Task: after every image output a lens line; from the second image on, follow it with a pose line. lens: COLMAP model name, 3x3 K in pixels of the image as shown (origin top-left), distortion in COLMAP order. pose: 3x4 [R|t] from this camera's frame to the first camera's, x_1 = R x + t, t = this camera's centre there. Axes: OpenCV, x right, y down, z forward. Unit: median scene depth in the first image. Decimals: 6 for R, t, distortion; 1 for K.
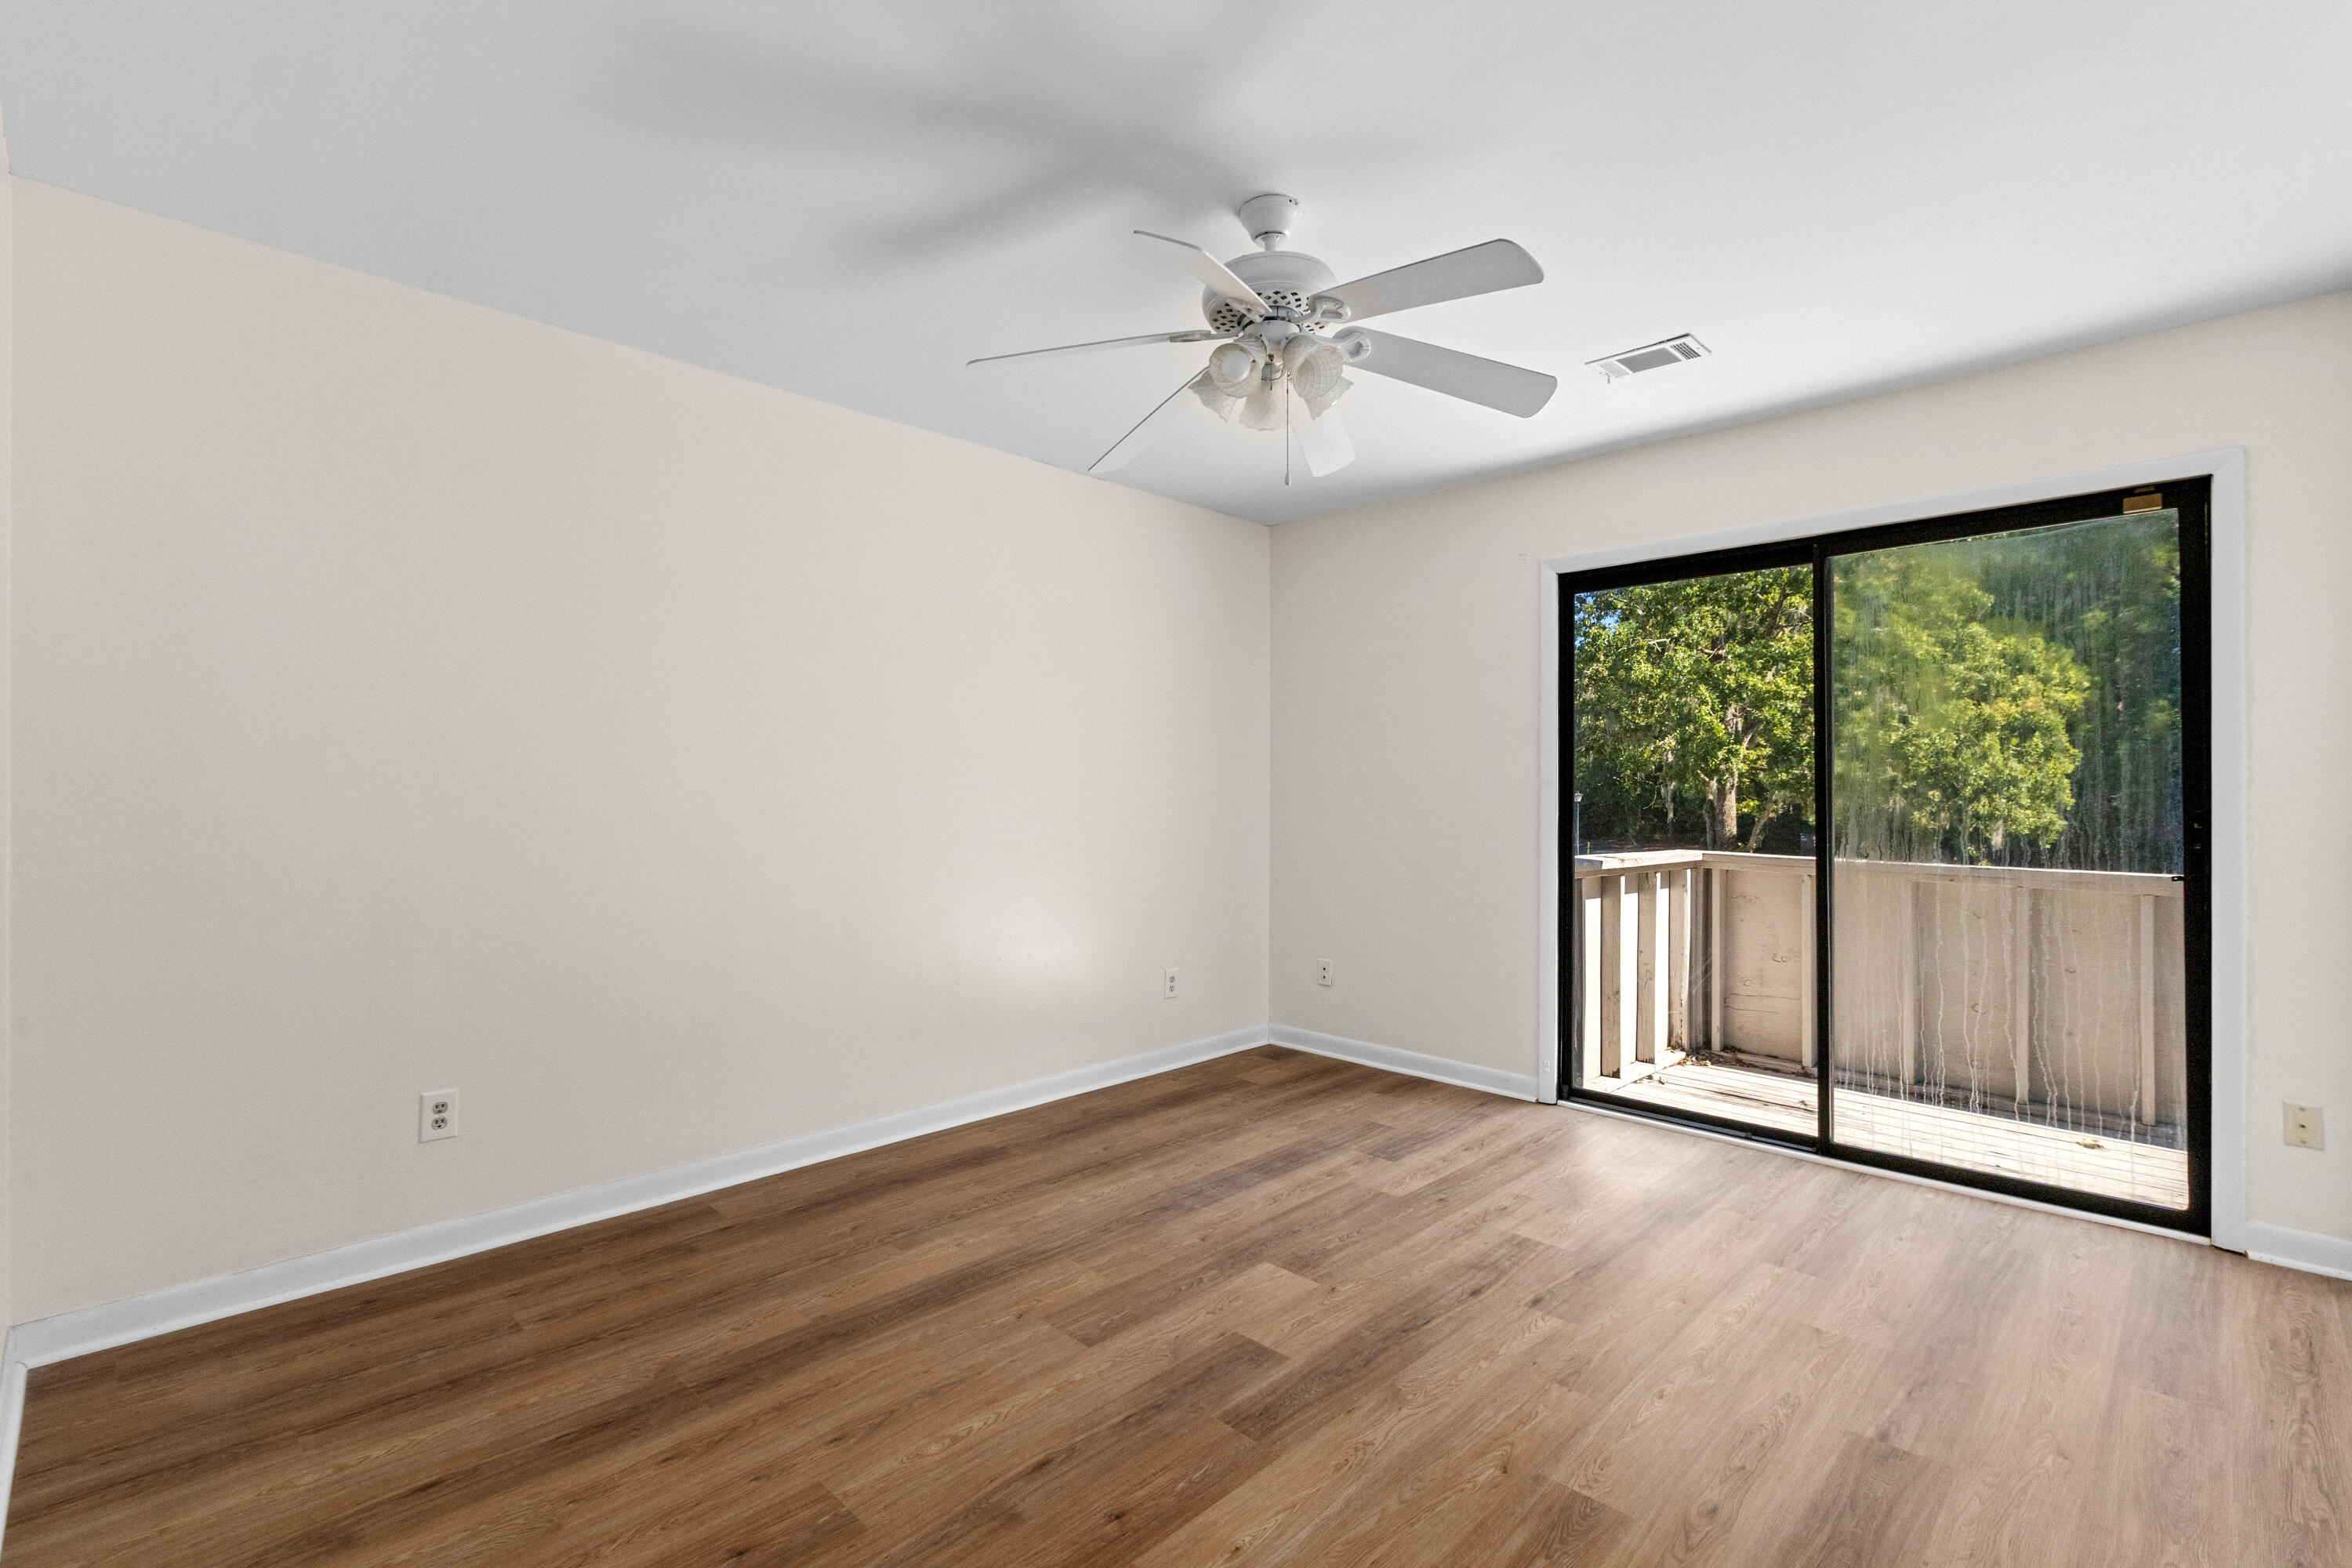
lens RADIAL K [[1071.9, 0, 1160.3], [0, 1071.9, 788.4], [0, 0, 1]] dist [0.001198, -0.001821]
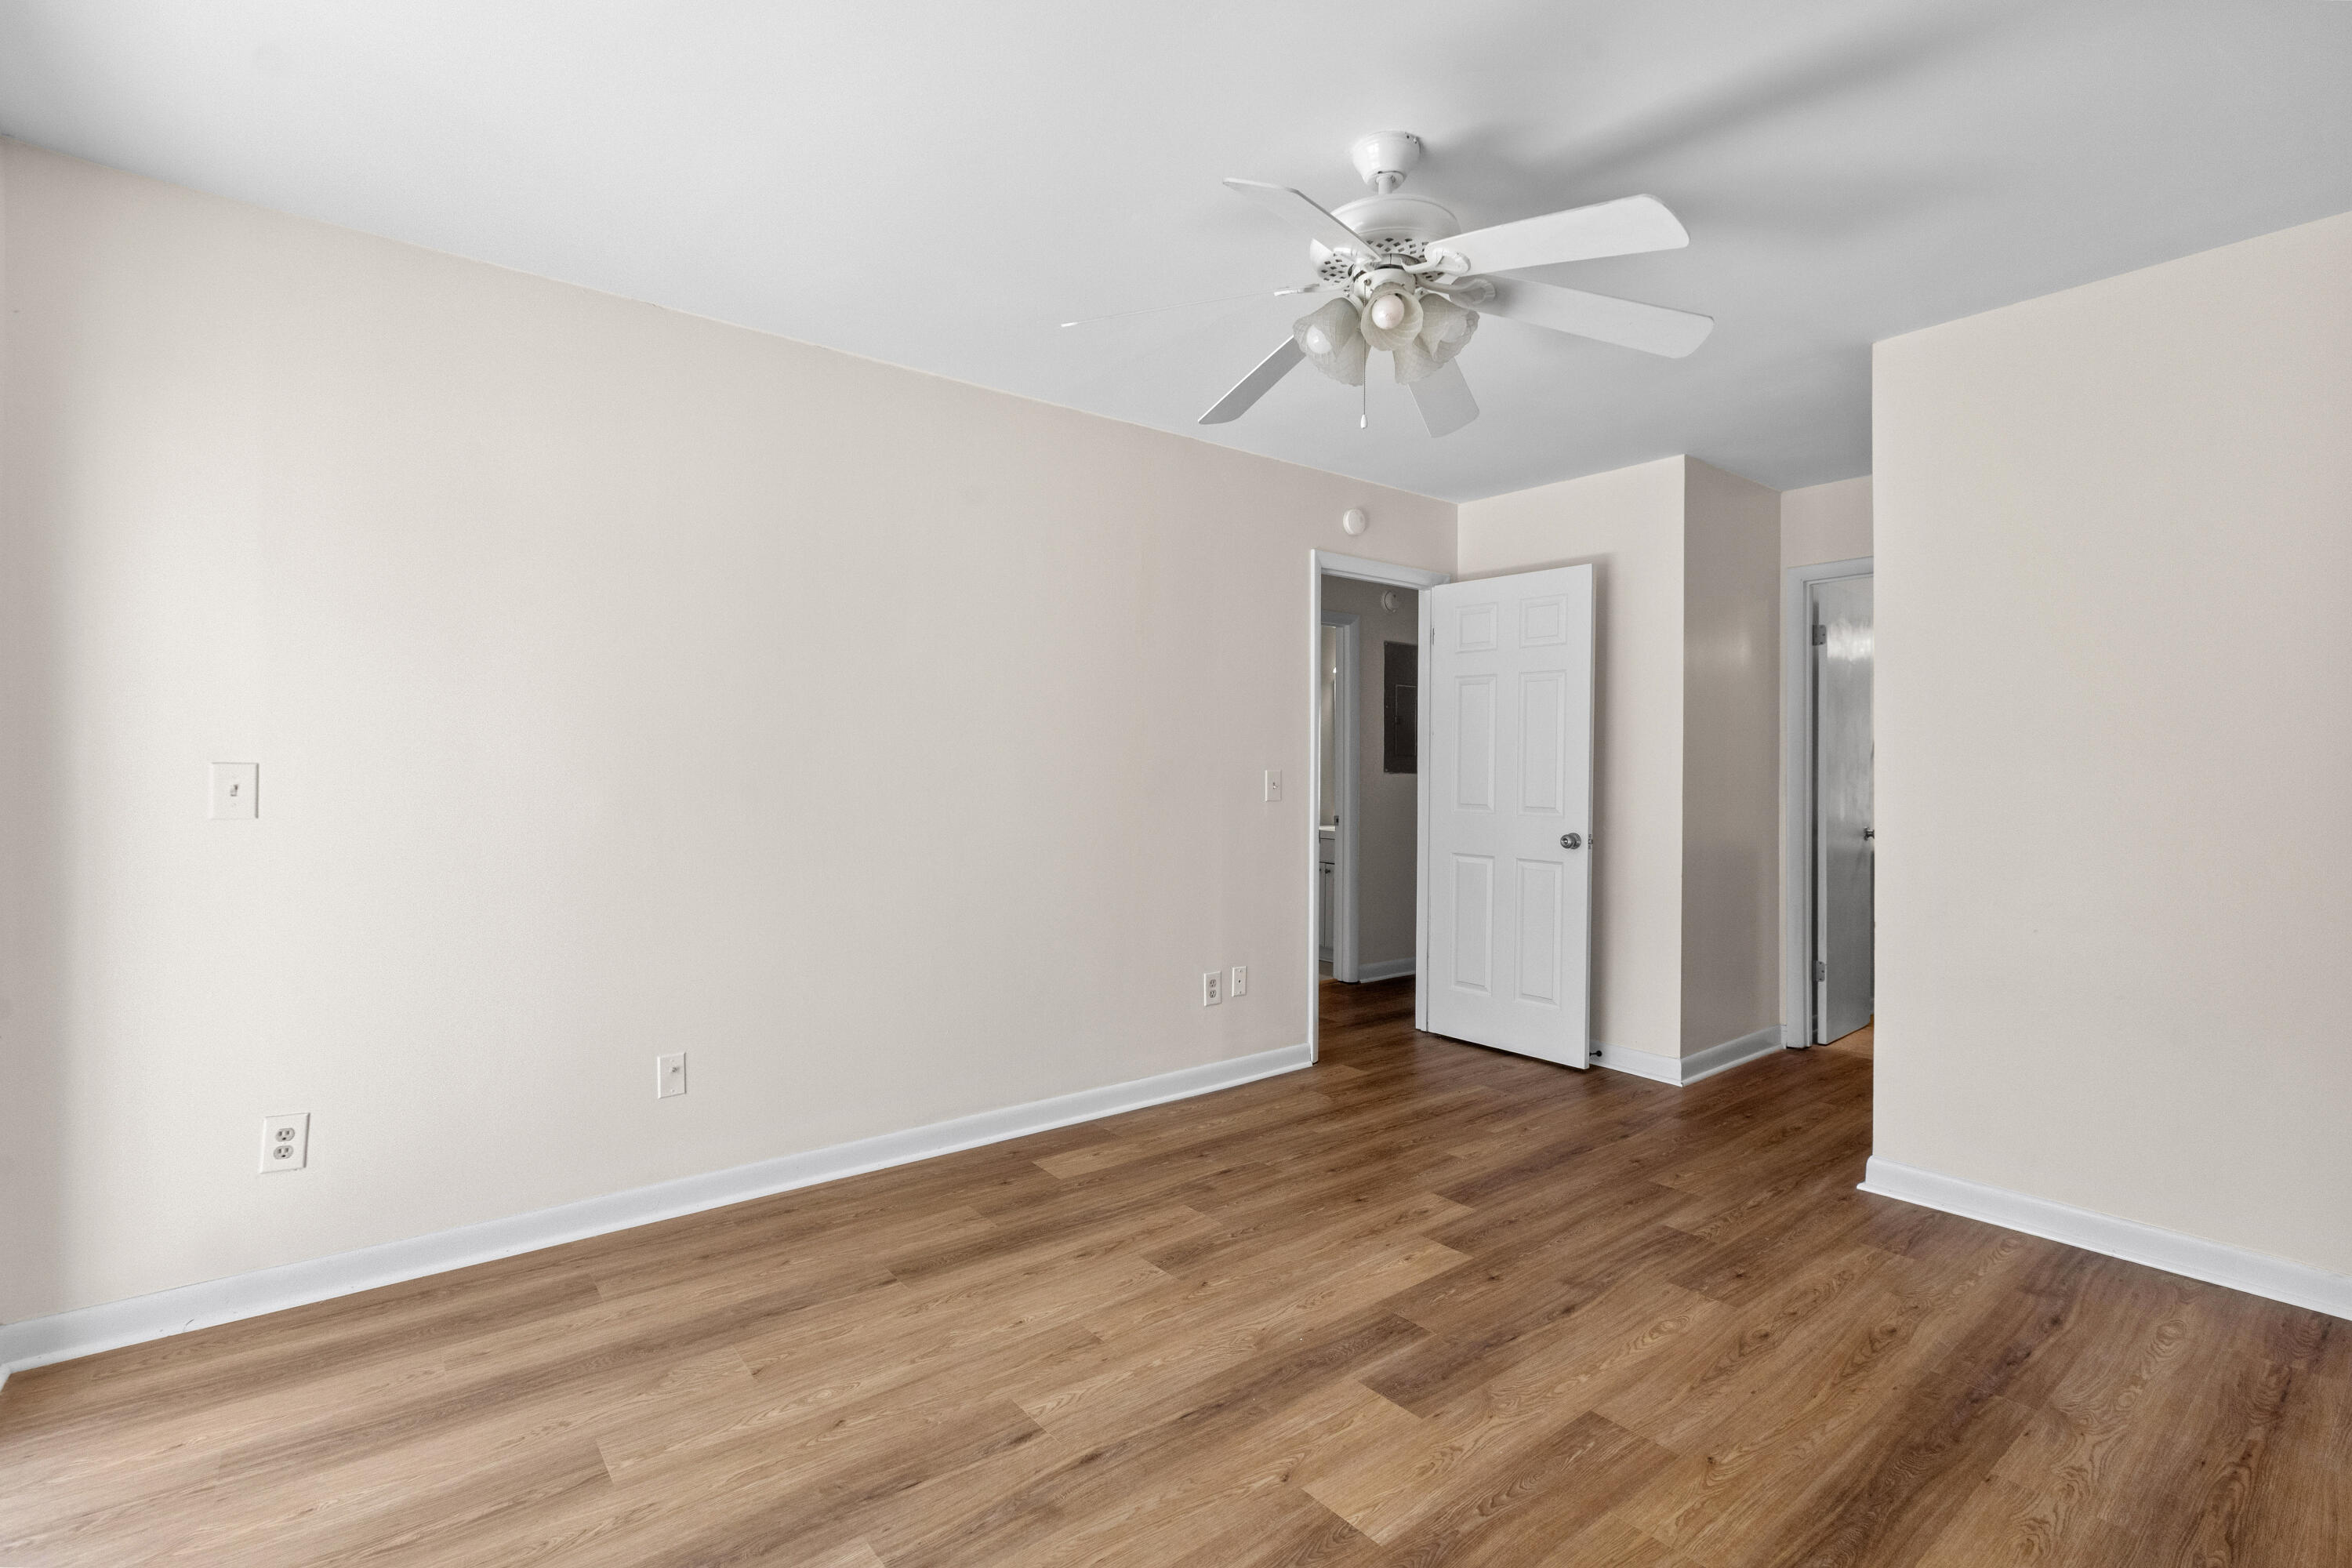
lens RADIAL K [[1071.9, 0, 1170.4], [0, 1071.9, 776.5], [0, 0, 1]] dist [0.001198, -0.001821]
pose [[-0.993636, -0.006121, 0.112472, 0.149751], [-0.005812, 0.999978, 0.003075, 0.003839], [-0.112488, 0.002402, -0.993650, 1.596896]]
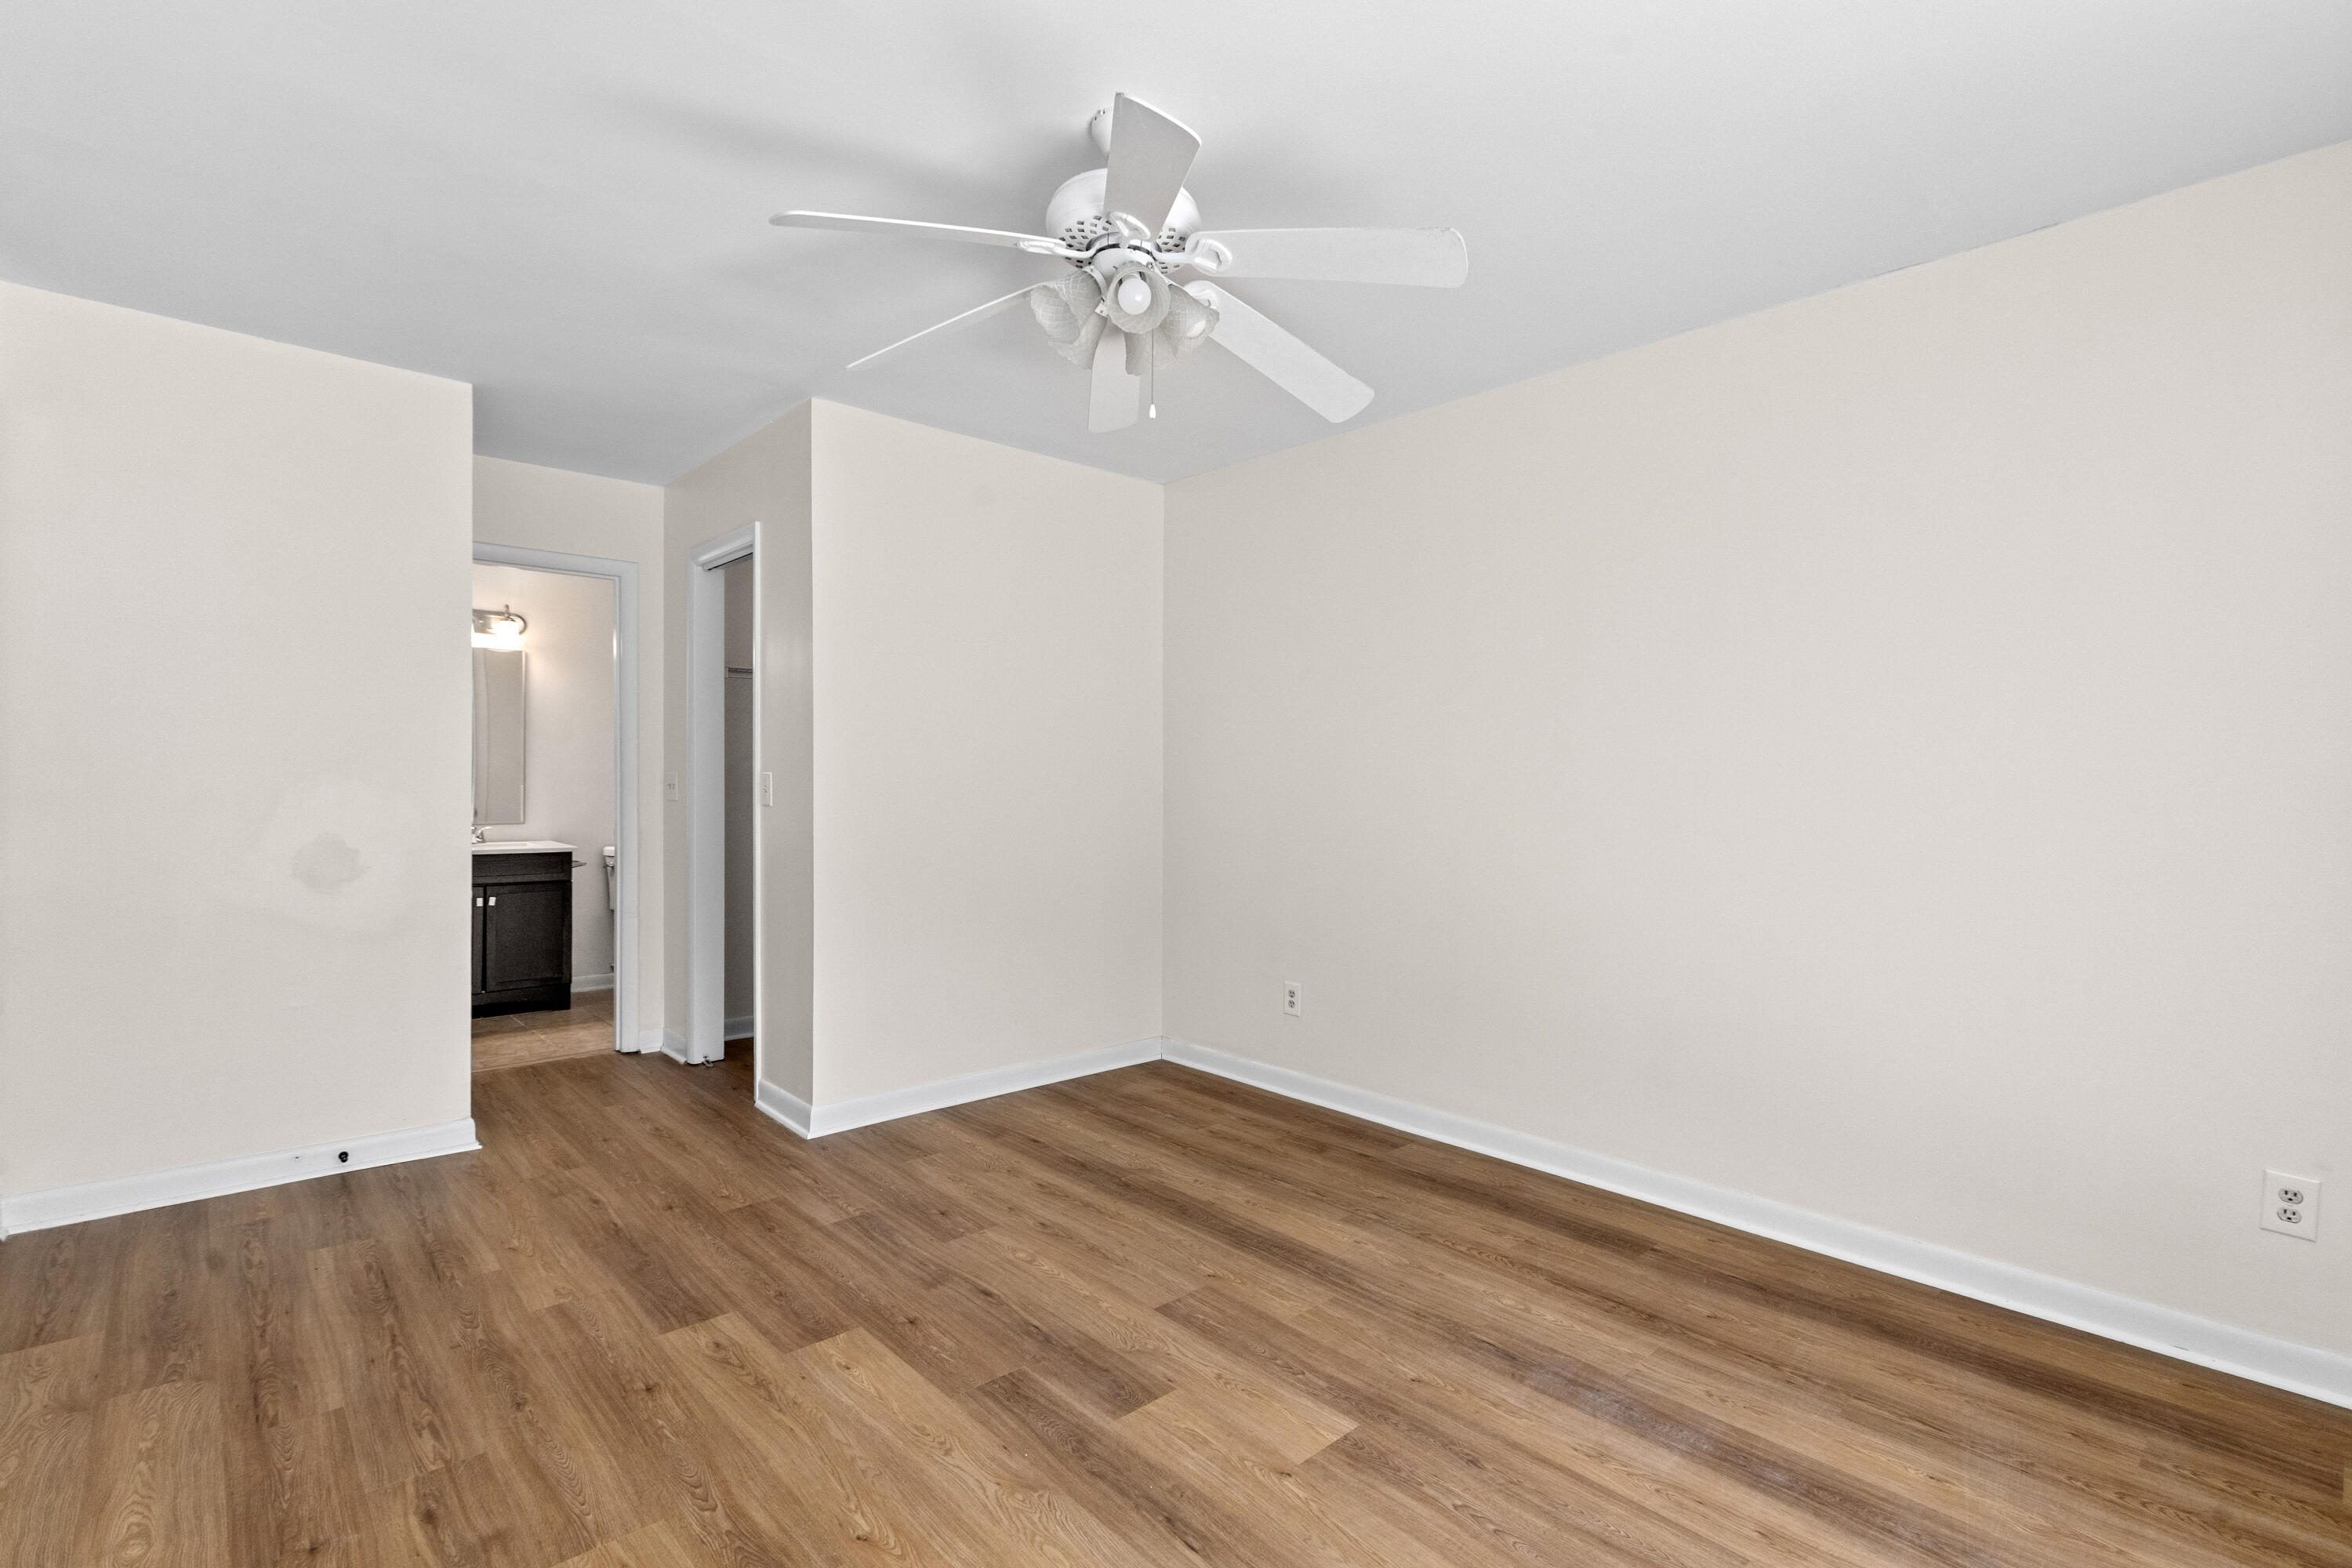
lens RADIAL K [[1071.9, 0, 1169.9], [0, 1071.9, 788.7], [0, 0, 1]] dist [0.001198, -0.001821]
pose [[-0.048202, 0.004957, -0.998825, 0.823861], [-0.006442, 0.999965, 0.005274, 0.003807], [0.998817, 0.006689, -0.048169, 0.891742]]
